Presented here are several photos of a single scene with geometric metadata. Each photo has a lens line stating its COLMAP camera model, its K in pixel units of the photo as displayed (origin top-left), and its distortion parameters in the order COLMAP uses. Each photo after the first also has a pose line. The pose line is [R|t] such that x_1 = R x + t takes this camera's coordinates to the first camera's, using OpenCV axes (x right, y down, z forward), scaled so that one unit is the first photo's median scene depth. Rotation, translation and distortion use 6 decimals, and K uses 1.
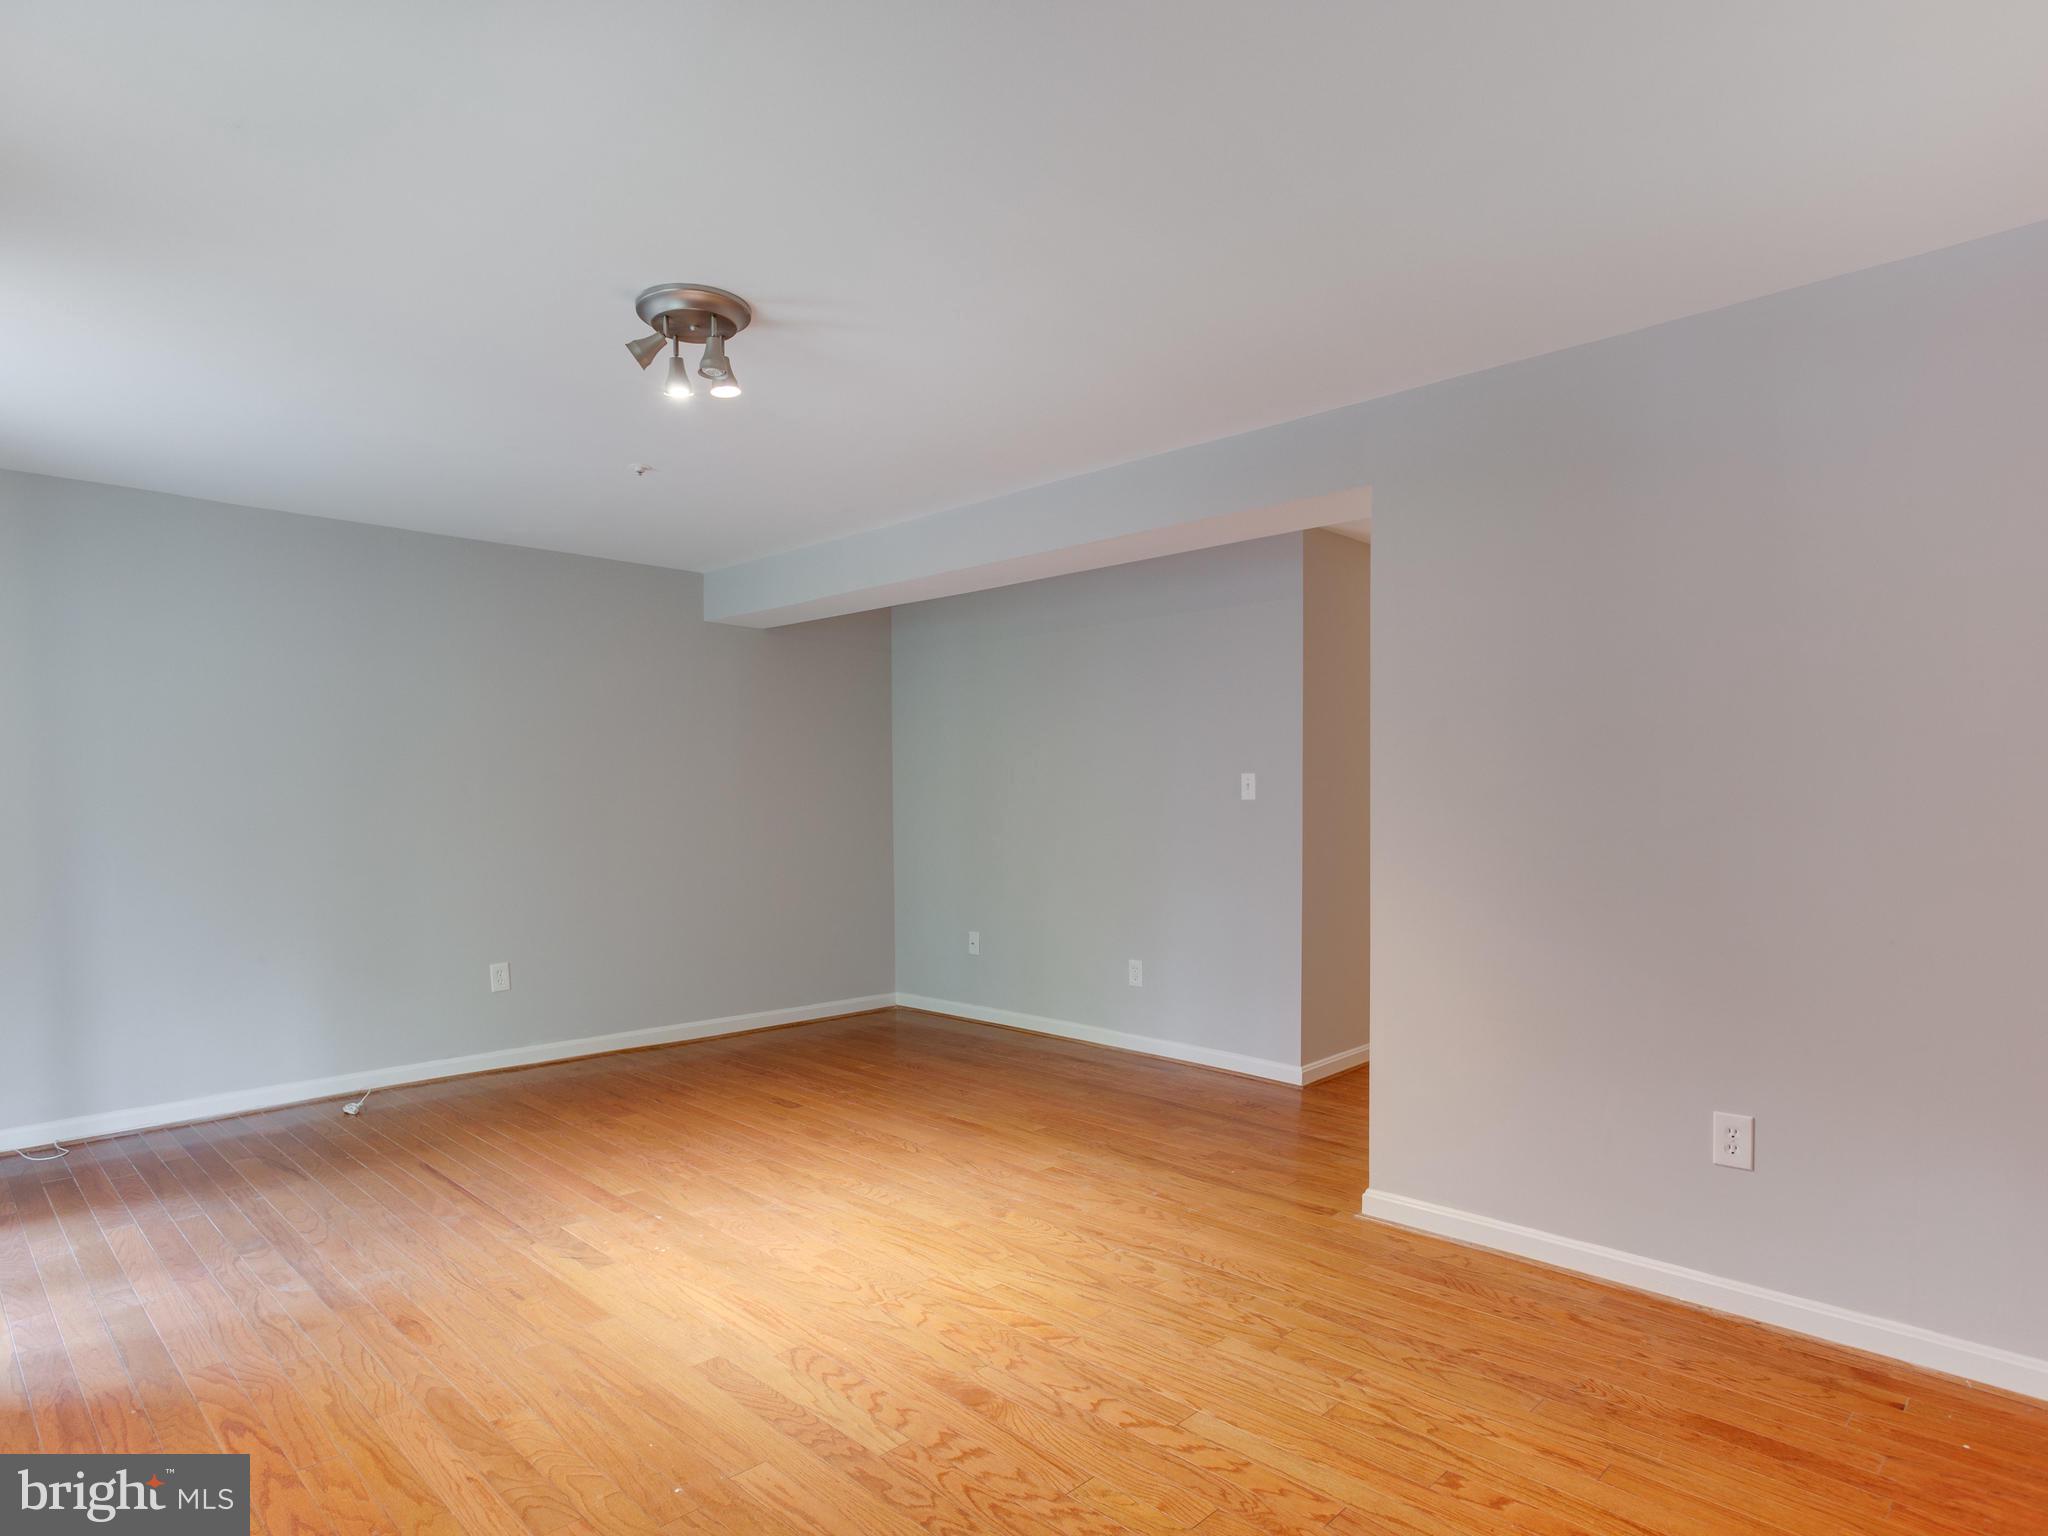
lens RADIAL K [[1152.0, 0, 1020.6], [0, 1152.0, 775.2], [0, 0, 1]] dist [-0.068358, 0.046891]
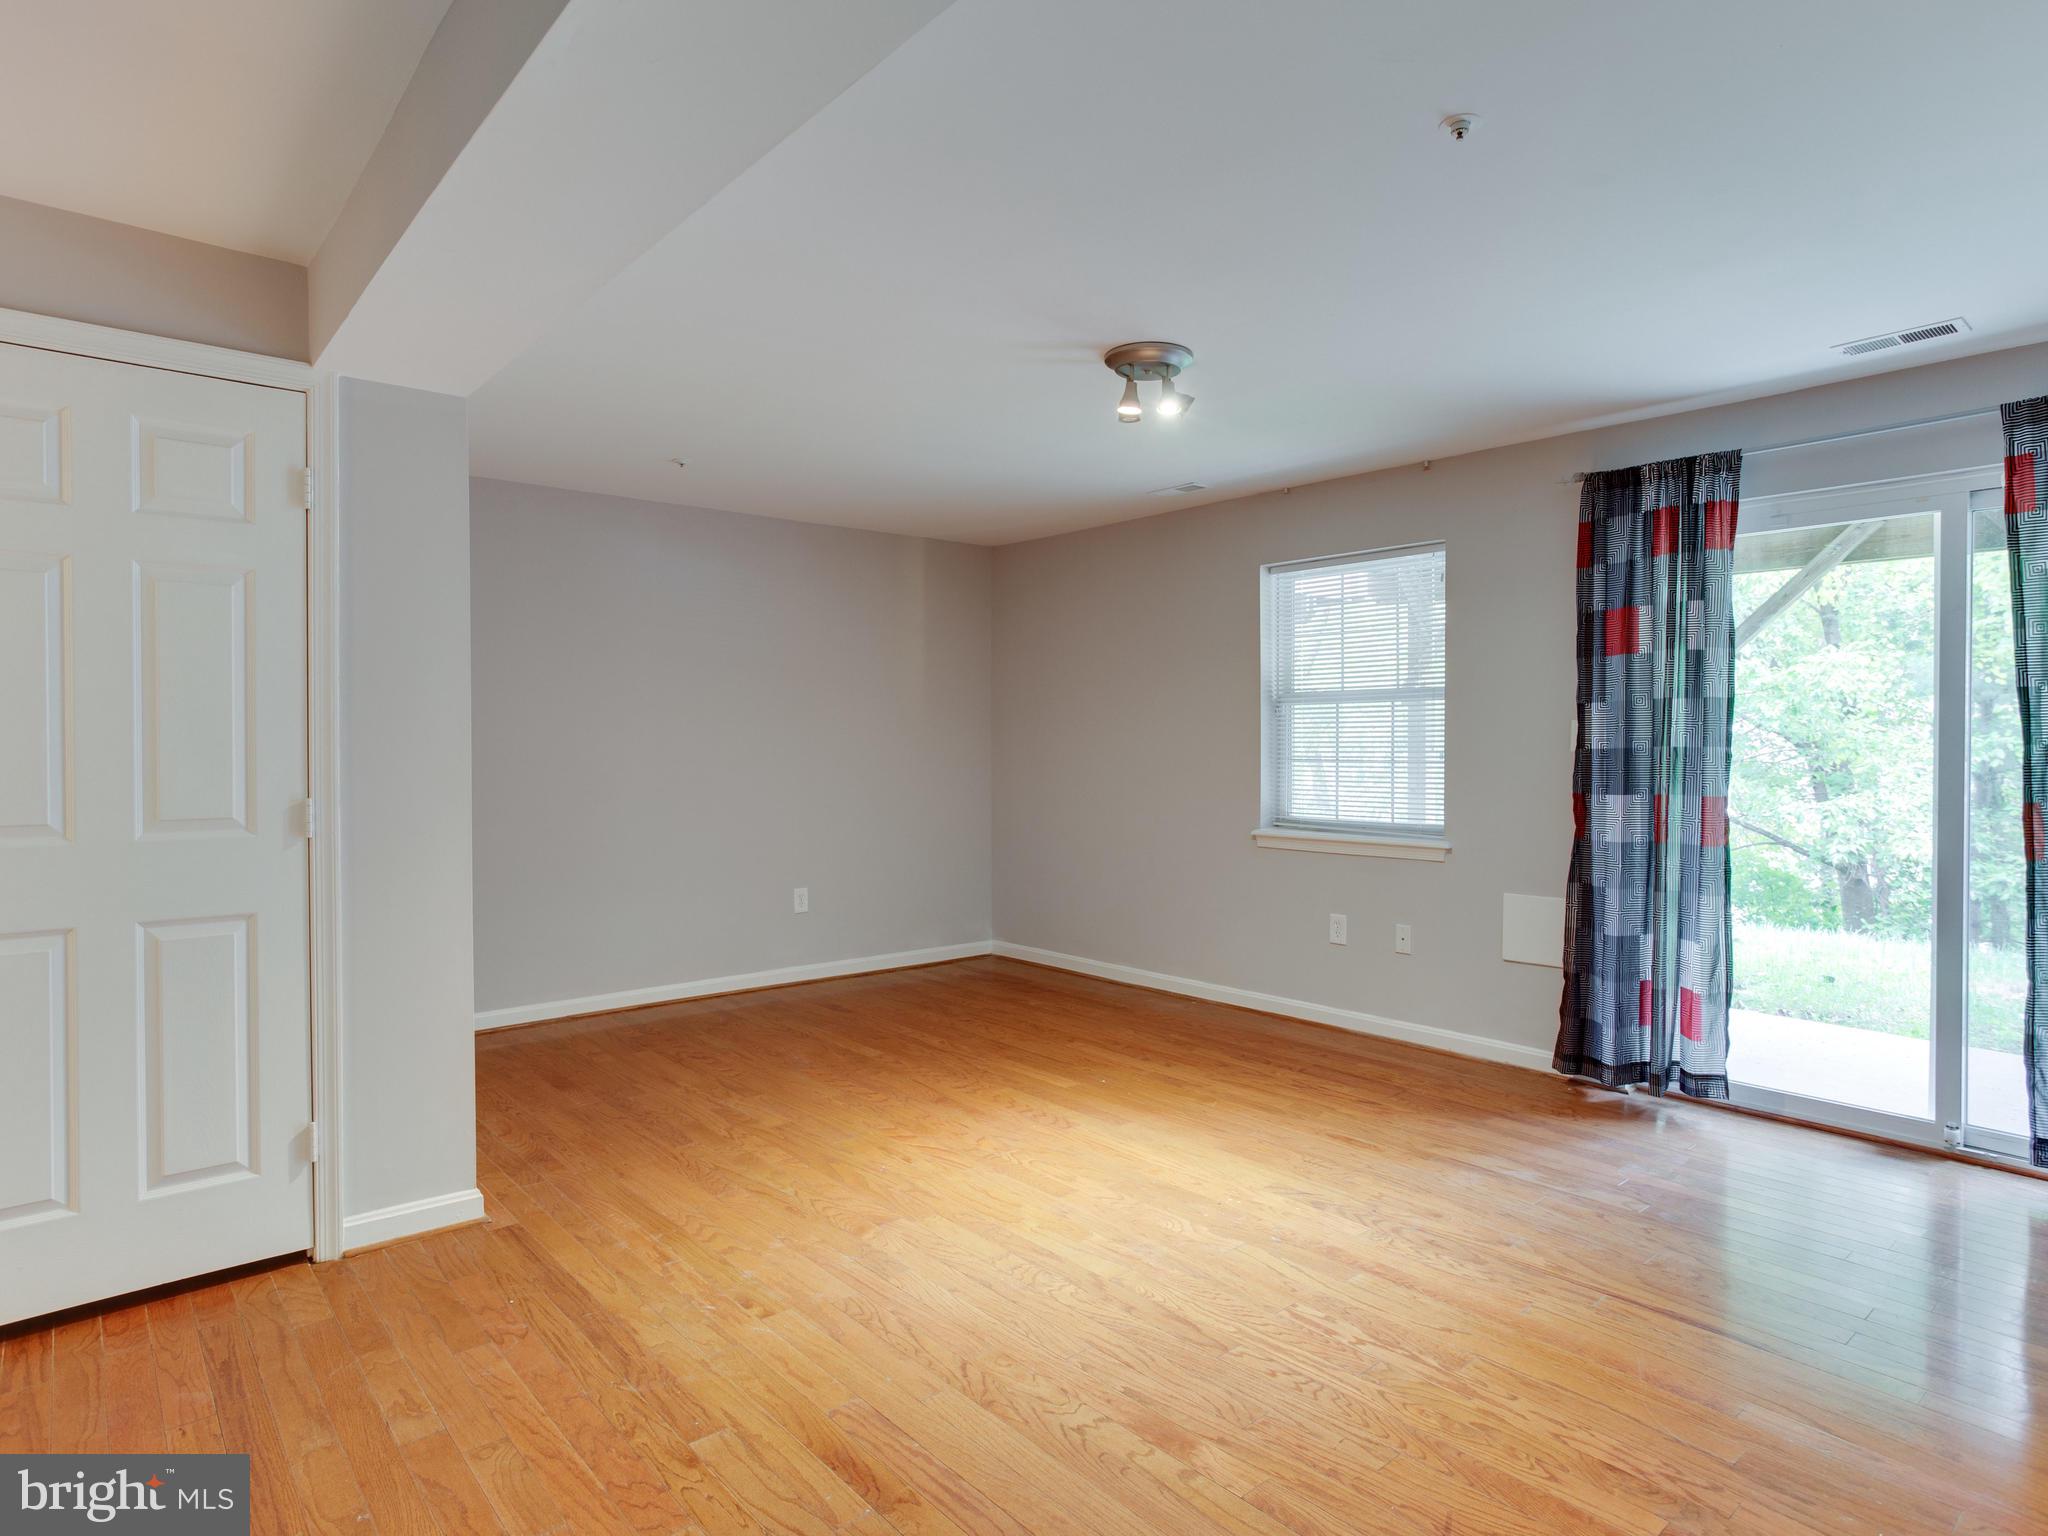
lens RADIAL K [[1153.3, 0, 1001.8], [0, 1153.3, 765.2], [0, 0, 1]] dist [-0.061184, 0.048853]
pose [[-0.994682, -0.004094, 0.102917, -0.222931], [-0.004231, 0.999990, -0.001108, 0.034716], [-0.102911, -0.001537, -0.994689, 2.097822]]
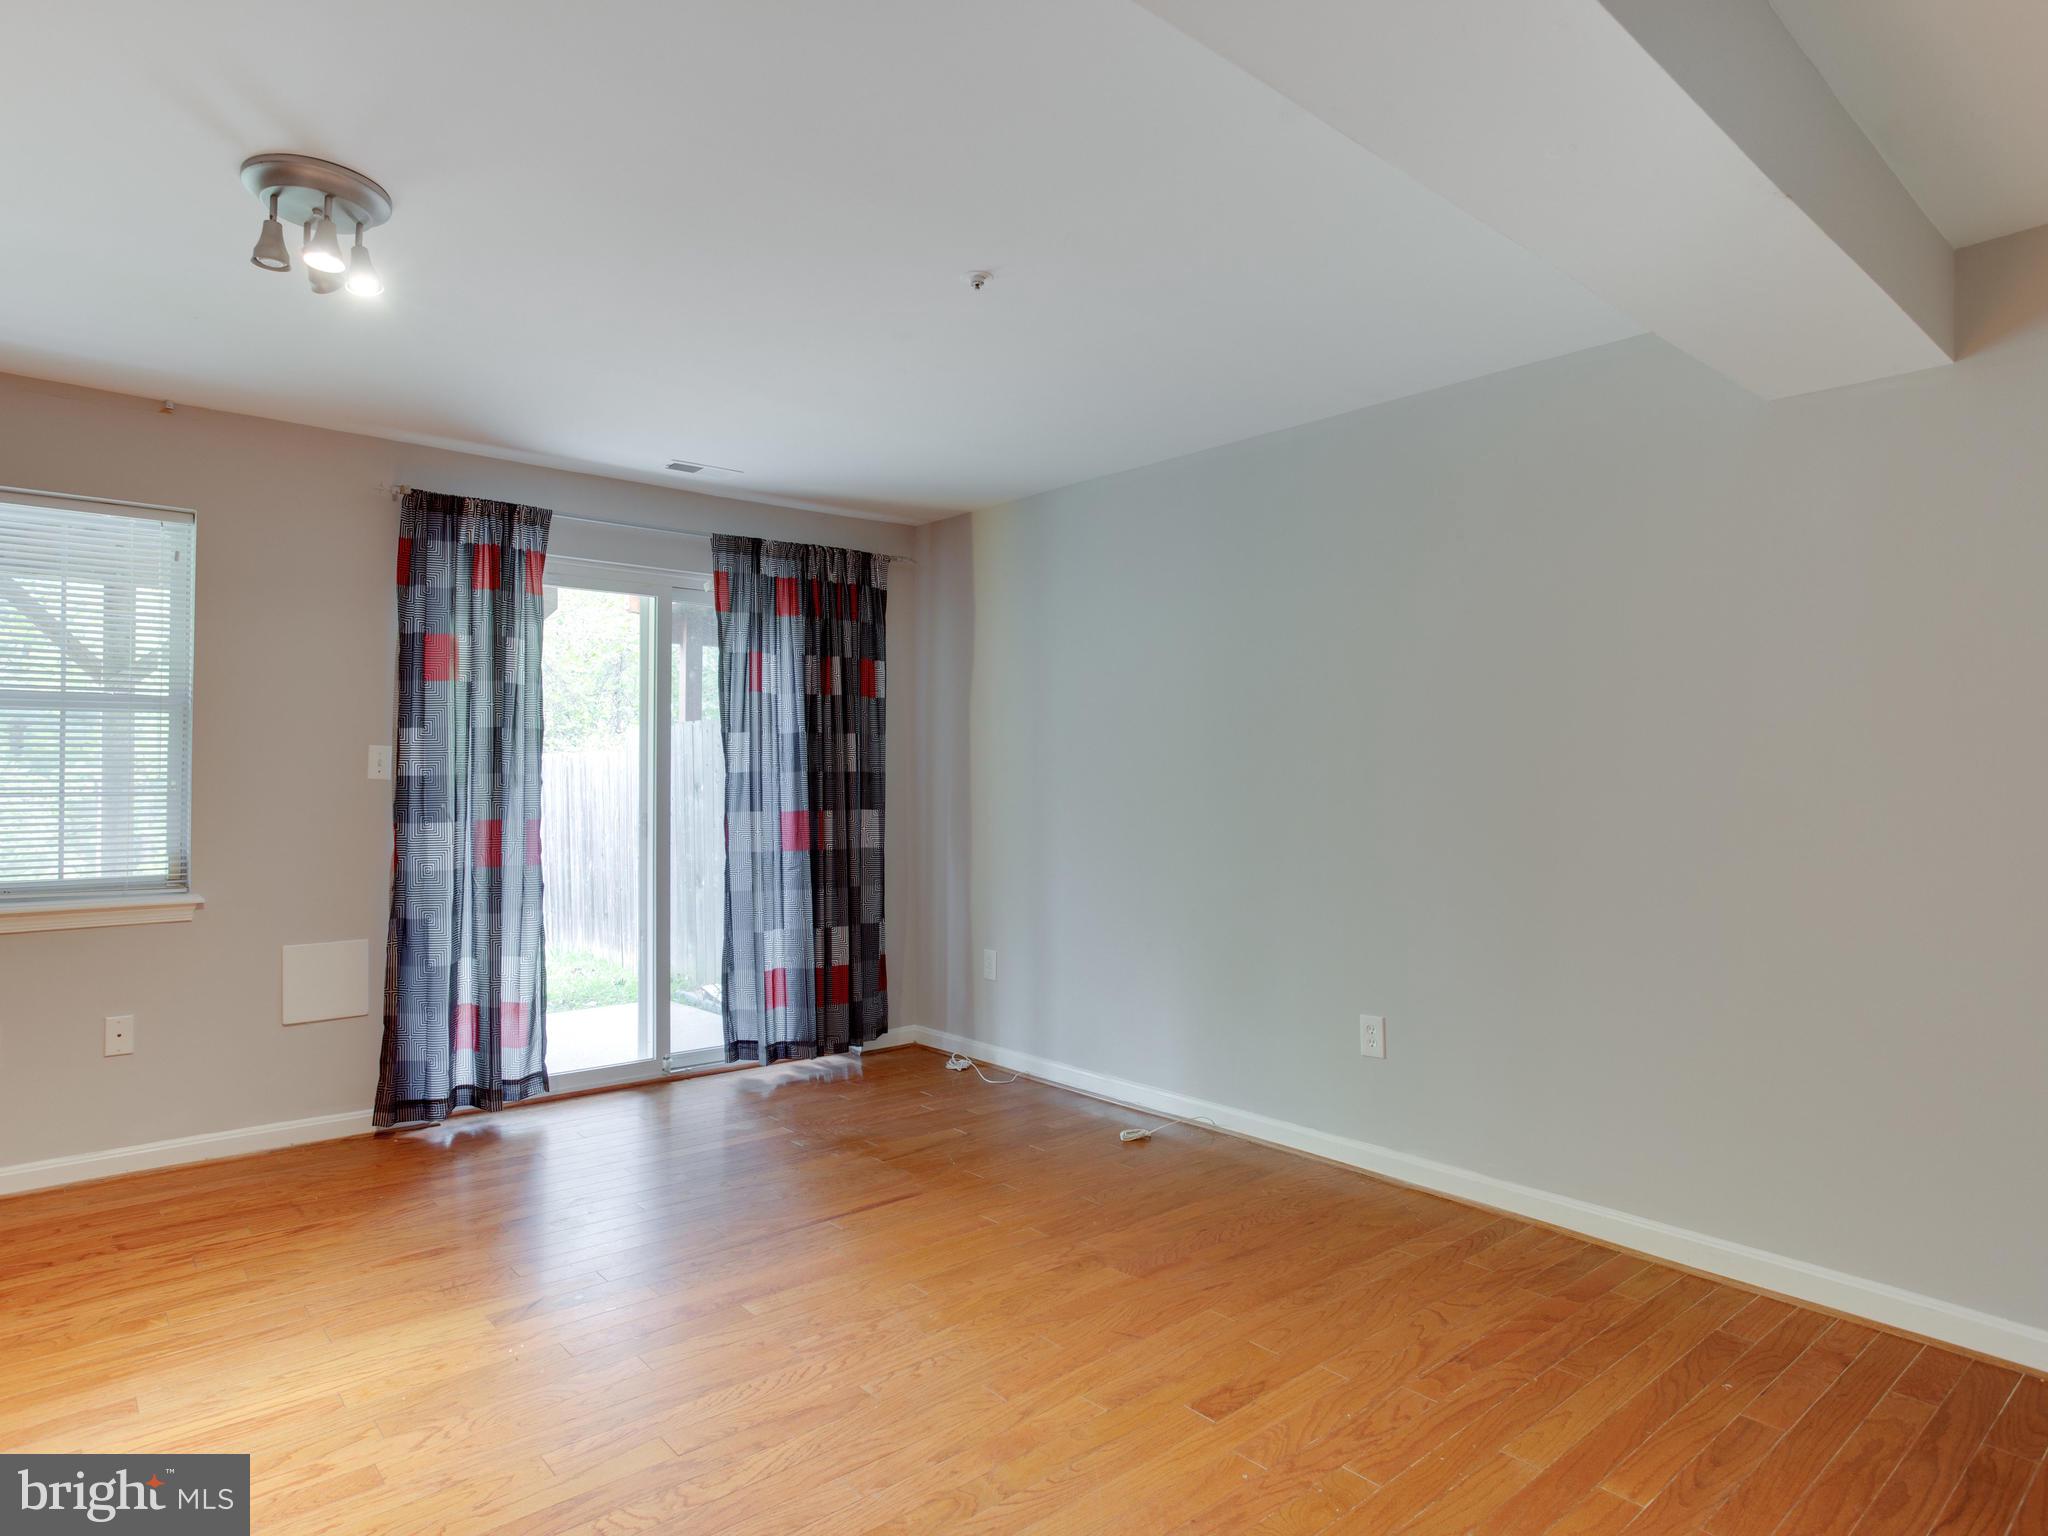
lens RADIAL K [[1152.0, 0, 1020.6], [0, 1152.0, 775.2], [0, 0, 1]] dist [-0.068358, 0.046891]
pose [[-0.100960, -0.005370, -0.994876, 0.444305], [0.018777, 0.999797, -0.007302, 0.032202], [0.994713, -0.019418, -0.100839, 1.485440]]
